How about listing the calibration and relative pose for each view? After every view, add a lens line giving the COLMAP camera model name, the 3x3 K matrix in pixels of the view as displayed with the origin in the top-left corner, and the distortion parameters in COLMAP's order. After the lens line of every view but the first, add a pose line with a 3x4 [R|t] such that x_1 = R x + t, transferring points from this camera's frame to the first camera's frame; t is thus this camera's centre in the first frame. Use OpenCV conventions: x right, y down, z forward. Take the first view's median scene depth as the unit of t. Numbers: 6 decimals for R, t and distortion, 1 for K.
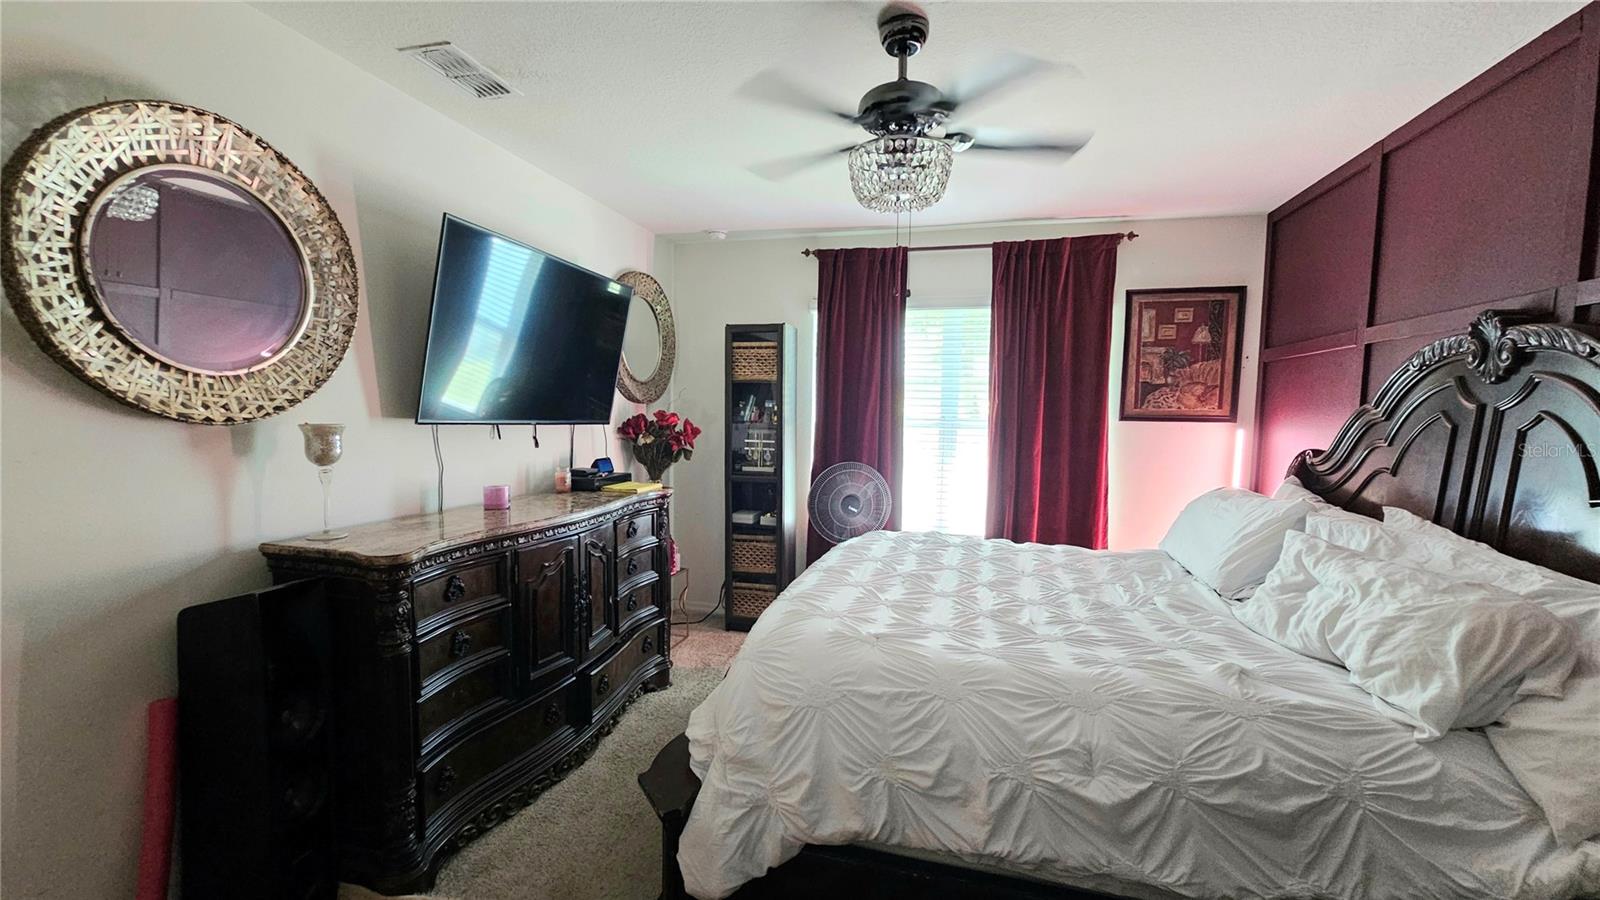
lens RADIAL K [[655.3, 0, 789.6], [0, 655.3, 458.5], [0, 0, 1]] dist [-0.002811, 0.001763]
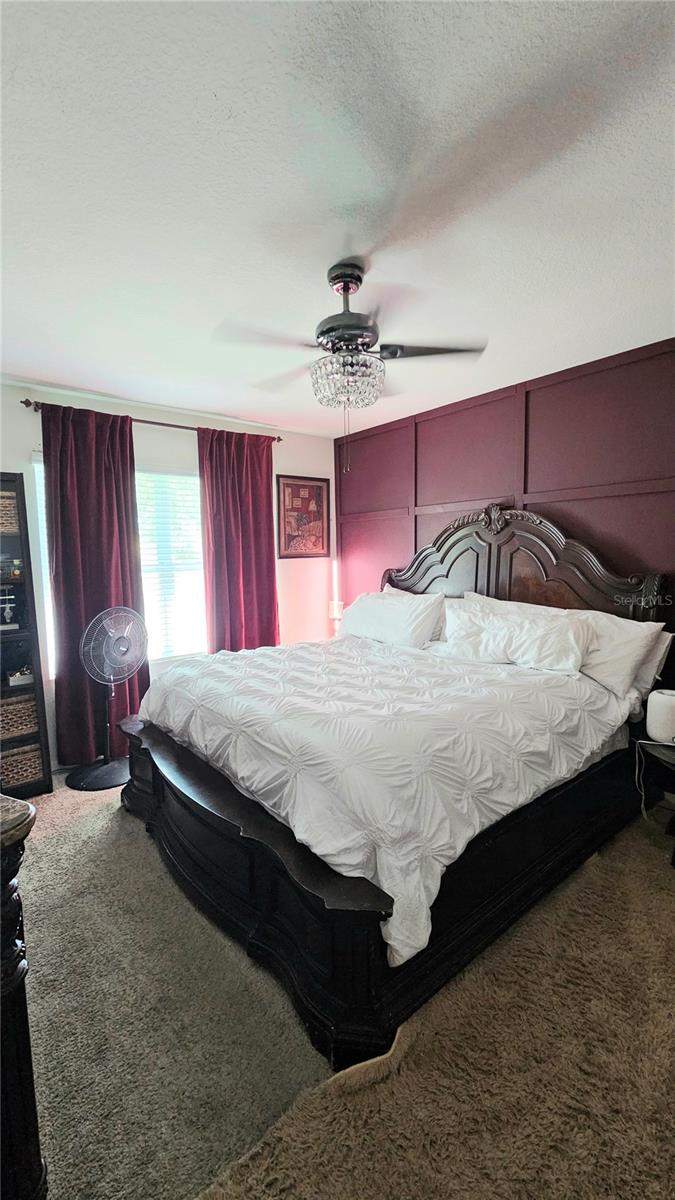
lens RADIAL K [[491.5, 0, 337.5], [0, 491.5, 593.8], [0, 0, 1]] dist [-0.002811, 0.001763]
pose [[0.581519, -0.099433, 0.807433, -0.449529], [0.095878, 0.993962, 0.053351, -0.032516], [-0.807863, 0.046390, 0.587541, 0.275839]]
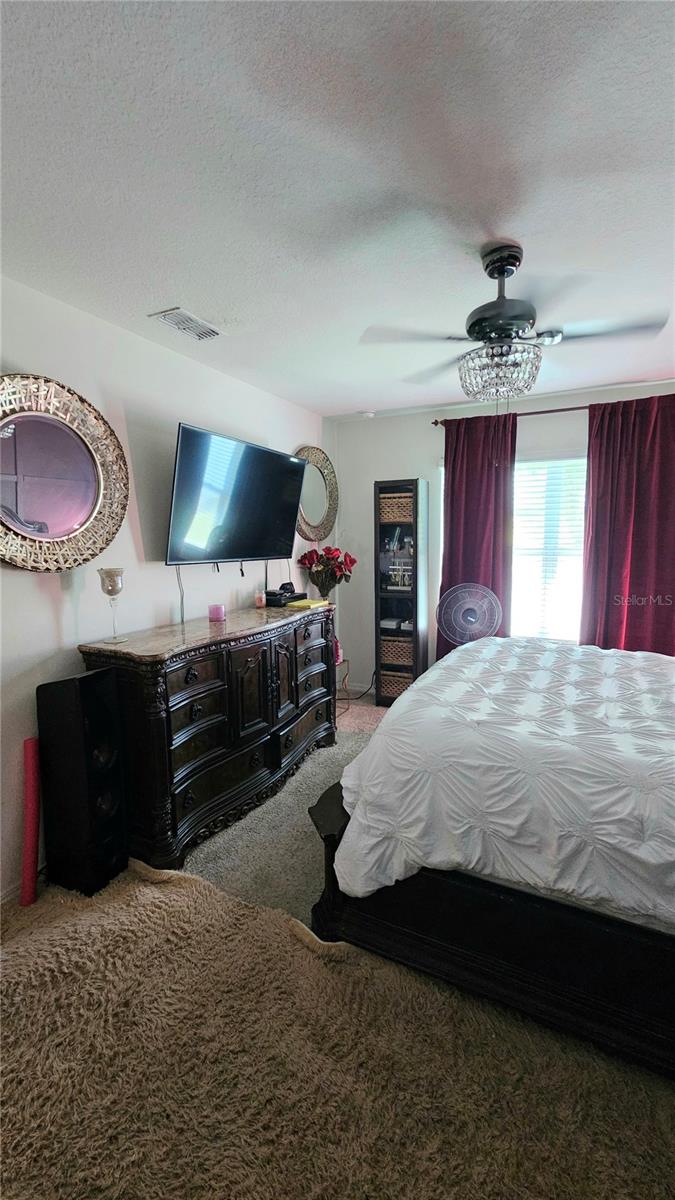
lens RADIAL K [[491.5, 0, 328.5], [0, 491.5, 593.4], [0, 0, 1]] dist [-0.002811, 0.001763]
pose [[0.978854, -0.002990, -0.204539, 0.022724], [0.011977, 0.999016, 0.042713, -0.025221], [0.204210, -0.044260, 0.977926, -0.027736]]
